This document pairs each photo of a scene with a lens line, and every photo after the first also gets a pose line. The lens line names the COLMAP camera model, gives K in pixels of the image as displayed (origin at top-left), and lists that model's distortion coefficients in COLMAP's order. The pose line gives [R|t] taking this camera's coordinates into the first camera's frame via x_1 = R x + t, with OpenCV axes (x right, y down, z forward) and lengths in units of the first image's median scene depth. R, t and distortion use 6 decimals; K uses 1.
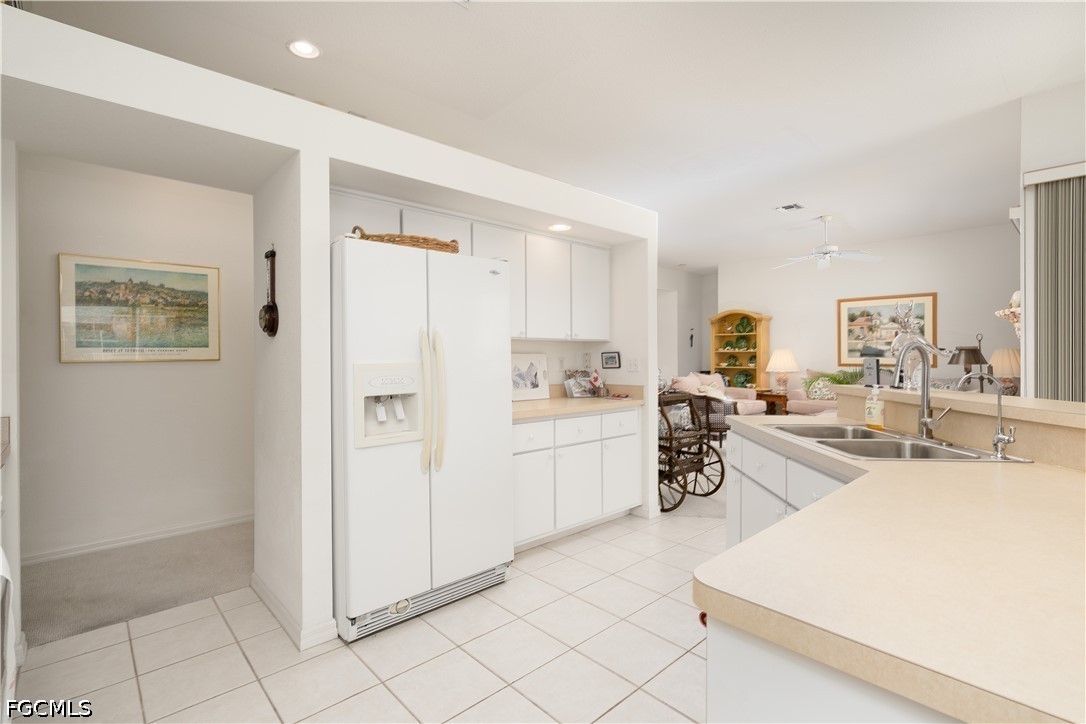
lens RADIAL K [[502.4, 0, 538.4], [0, 502.4, 357.9], [0, 0, 1]] dist [-0.000858, -0.000214]
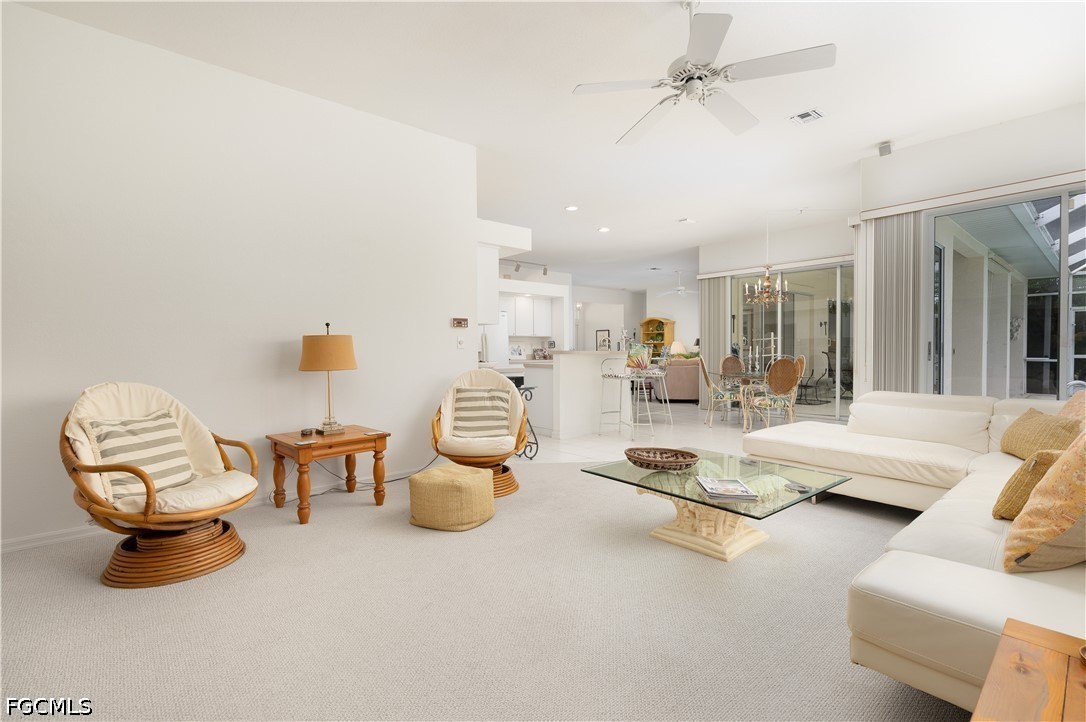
lens RADIAL K [[502.4, 0, 543.6], [0, 502.4, 358.3], [0, 0, 1]] dist [-0.000858, -0.000214]
pose [[0.999885, -0.000857, -0.015115, 0.070849], [0.001023, 0.999939, 0.010975, 0.021826], [0.015105, -0.010989, 0.999826, -0.717604]]
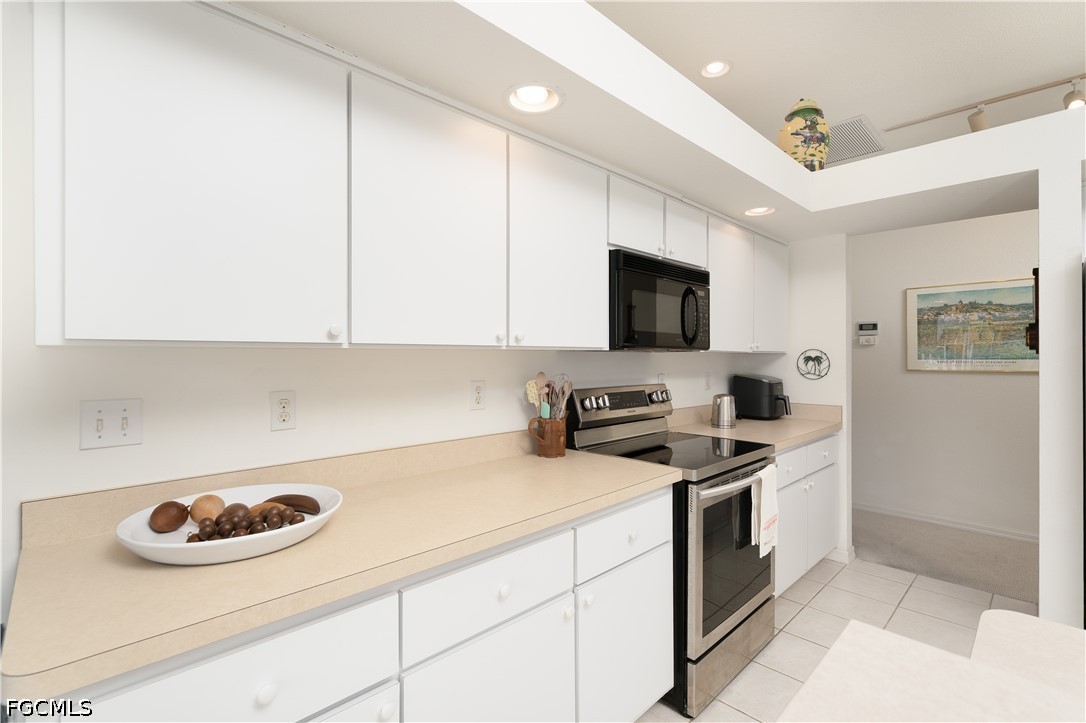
lens RADIAL K [[502.4, 0, 543.8], [0, 502.4, 353.7], [0, 0, 1]] dist [-0.000858, -0.000214]
pose [[0.035585, -0.000817, -0.999366, 0.126616], [-0.008967, 0.999959, -0.001137, -0.009592], [0.999326, 0.009002, 0.035576, -0.003019]]
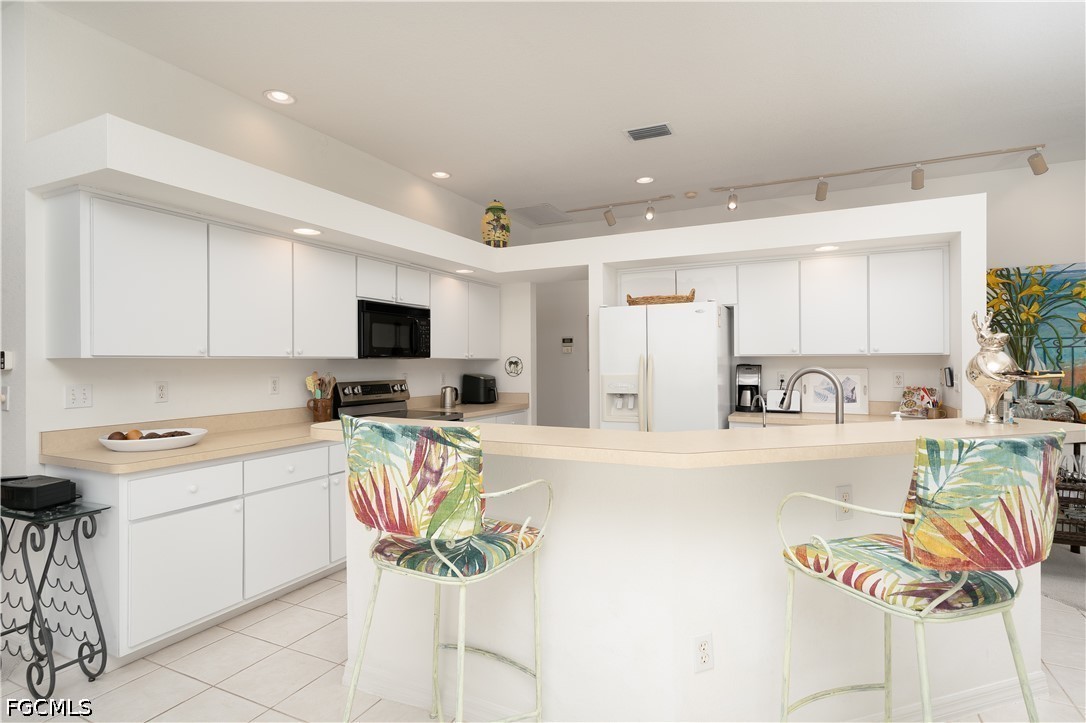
lens RADIAL K [[571.3, 0, 542.8], [0, 571.3, 354.9], [0, 0, 1]] dist [0.005037, 0.000442]
pose [[0.361227, -0.010453, -0.932419, 0.398090], [-0.002707, 0.999921, -0.012258, -0.009328], [0.932474, 0.006952, 0.361171, 0.009582]]
